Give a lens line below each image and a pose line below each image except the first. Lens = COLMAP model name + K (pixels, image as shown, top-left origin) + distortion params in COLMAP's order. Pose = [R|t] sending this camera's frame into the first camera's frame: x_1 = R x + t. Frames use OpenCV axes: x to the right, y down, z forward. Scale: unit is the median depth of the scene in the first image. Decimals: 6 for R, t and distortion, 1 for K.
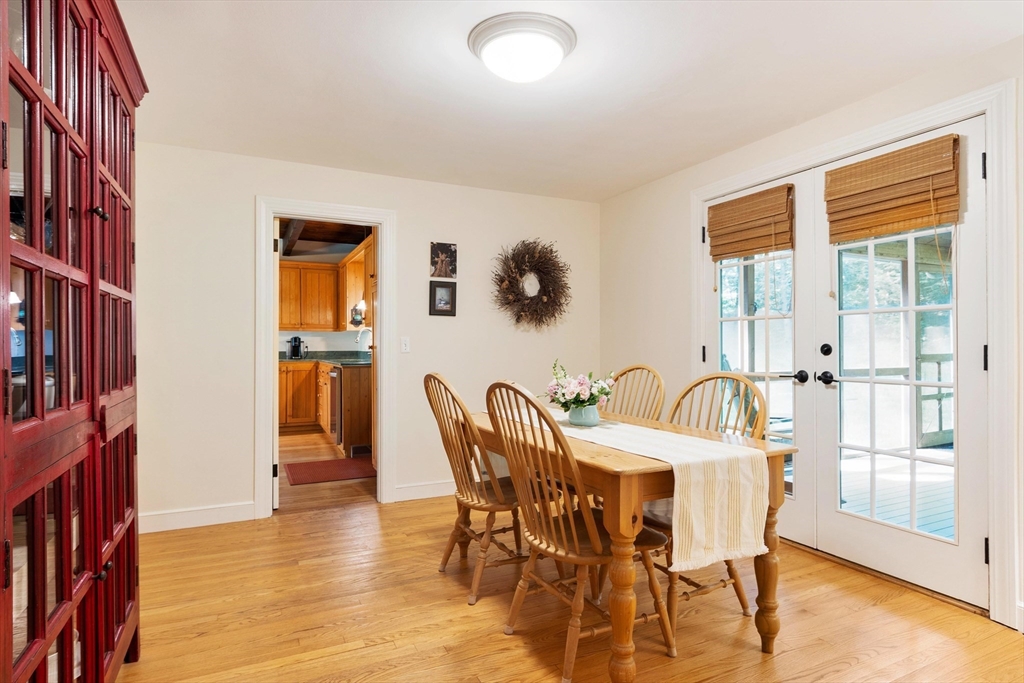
lens RADIAL K [[549.7, 0, 511.4], [0, 549.7, 344.1], [0, 0, 1]] dist [0.003680, -0.001917]
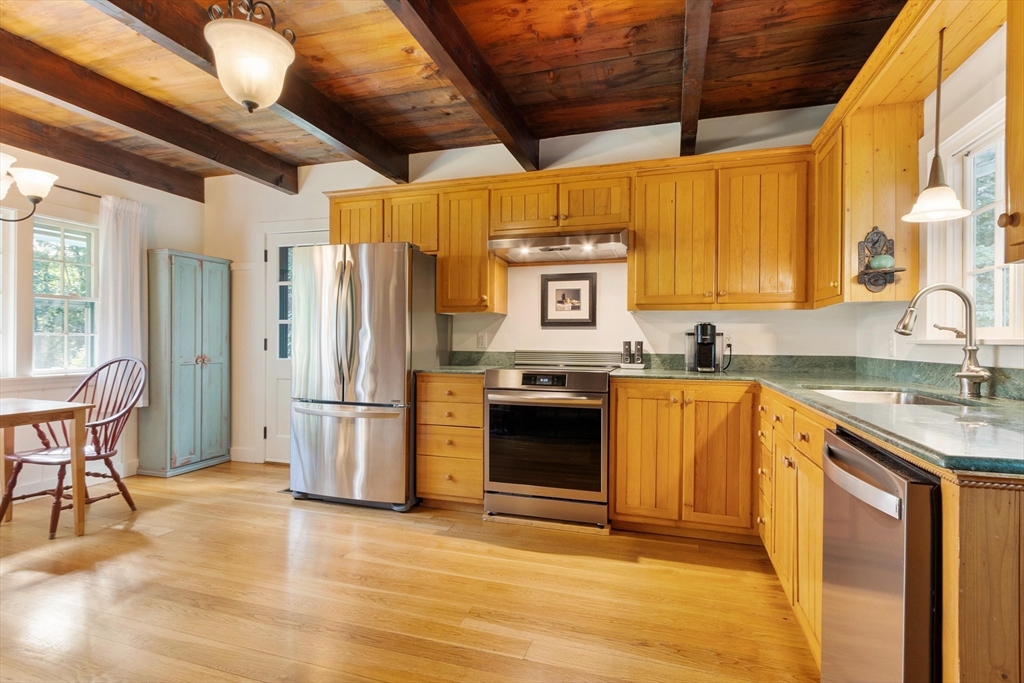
lens RADIAL K [[502.4, 0, 510.1], [0, 502.4, 344.1], [0, 0, 1]] dist [0.001389, 0.000531]
pose [[0.720770, 0.011126, -0.693085, -0.221153], [-0.006893, 0.999937, 0.008883, 0.001314], [0.693140, -0.001626, 0.720801, 0.591641]]
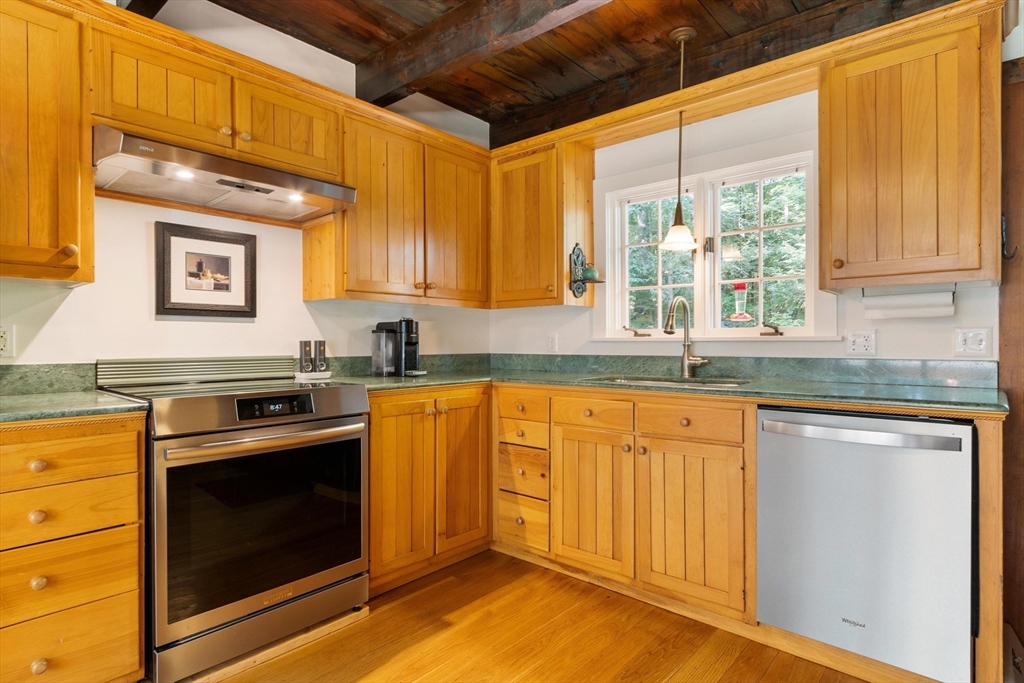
lens RADIAL K [[549.7, 0, 509.3], [0, 549.7, 345.2], [0, 0, 1]] dist [0.003680, -0.001917]
pose [[0.923873, -0.001447, 0.382696, -0.477263], [-0.000874, 0.999982, 0.005892, 0.002695], [-0.382698, -0.005778, 0.923856, 0.617715]]
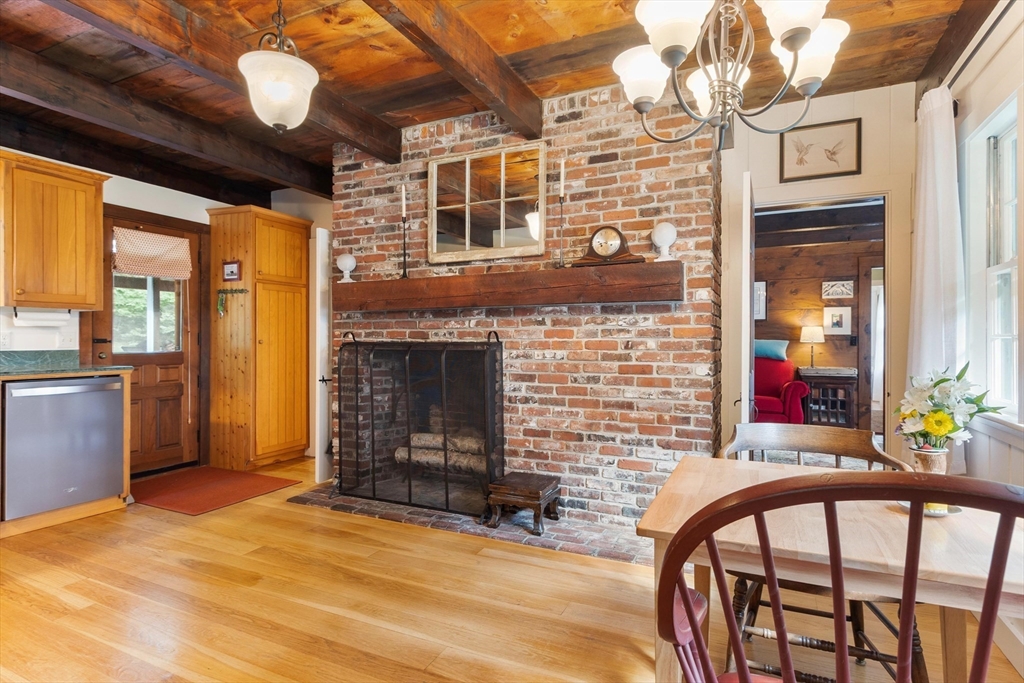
lens RADIAL K [[526.4, 0, 509.9], [0, 526.4, 340.3], [0, 0, 1]] dist [0.009876, -0.005628]
pose [[-0.622607, -0.001648, 0.782533, -0.803681], [-0.003256, 0.999995, -0.000485, 0.001834], [-0.782528, -0.002849, -0.622609, 0.766851]]
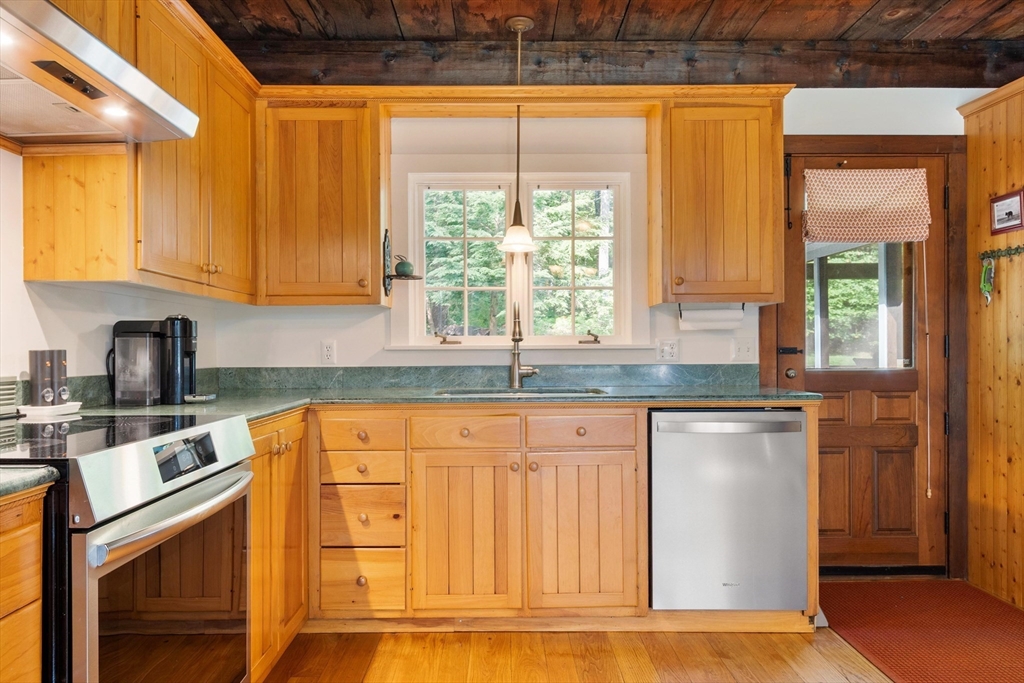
lens RADIAL K [[702.6, 0, 507.9], [0, 702.6, 349.8], [0, 0, 1]] dist [0.007348, -0.005735]
pose [[0.431833, -0.000727, 0.901953, -0.624990], [0.003014, 0.999995, -0.000637, 0.002627], [-0.901948, 0.002994, 0.431833, 0.725753]]
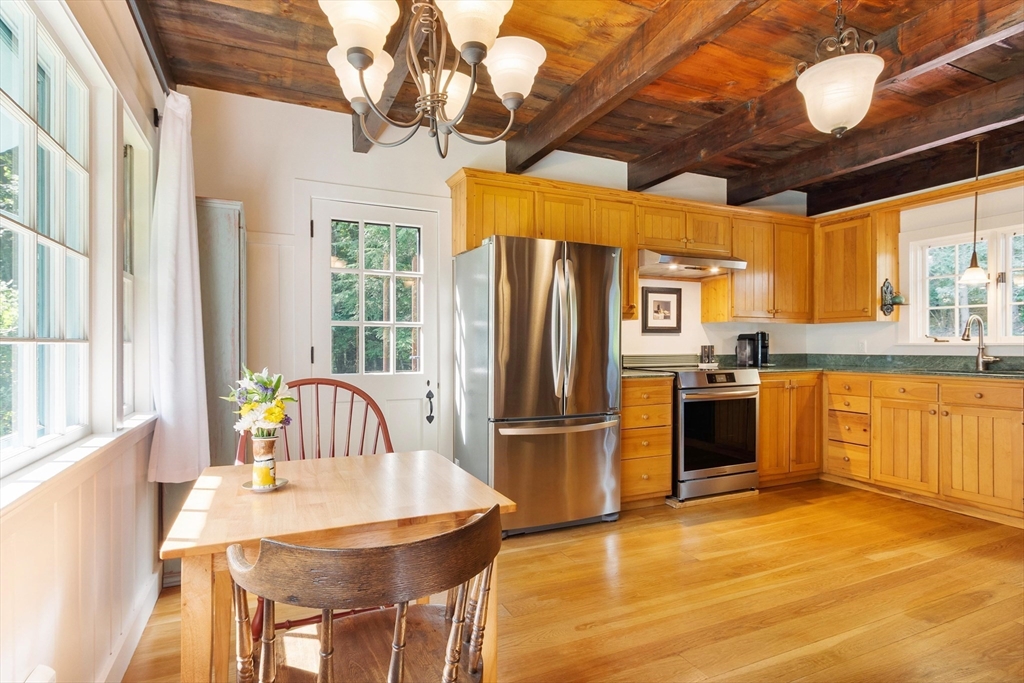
lens RADIAL K [[526.4, 0, 512.6], [0, 526.4, 349.2], [0, 0, 1]] dist [0.009876, -0.005628]
pose [[0.999560, -0.000971, -0.029644, -0.664447], [0.001255, 0.999954, 0.009540, 0.000321], [0.029633, -0.009573, 0.999515, 0.388052]]
